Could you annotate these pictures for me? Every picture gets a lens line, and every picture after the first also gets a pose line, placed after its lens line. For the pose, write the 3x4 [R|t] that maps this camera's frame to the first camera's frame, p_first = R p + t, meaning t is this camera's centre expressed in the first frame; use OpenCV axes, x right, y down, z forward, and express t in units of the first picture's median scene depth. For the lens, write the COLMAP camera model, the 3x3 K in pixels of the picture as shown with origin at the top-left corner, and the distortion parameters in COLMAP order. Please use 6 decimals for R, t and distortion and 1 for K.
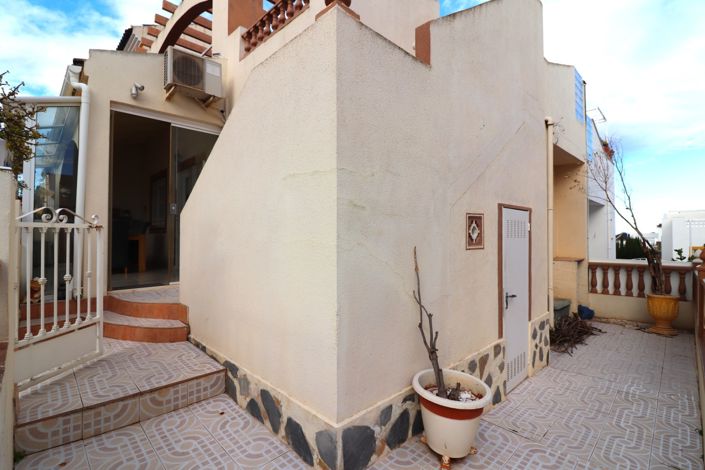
lens RADIAL K [[332.3, 0, 357.9], [0, 332.3, 232.2], [0, 0, 1]] dist [-0.003105, -0.003590]
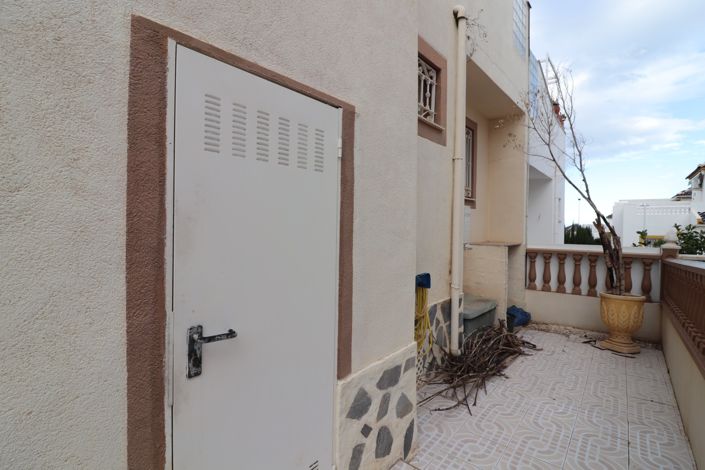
lens RADIAL K [[332.3, 0, 347.1], [0, 332.3, 235.4], [0, 0, 1]] dist [-0.003105, -0.003590]
pose [[0.997247, 0.006028, 0.073902, 0.270018], [-0.008964, 0.999181, 0.039469, 0.039476], [-0.073604, -0.040023, 0.996484, 0.324830]]
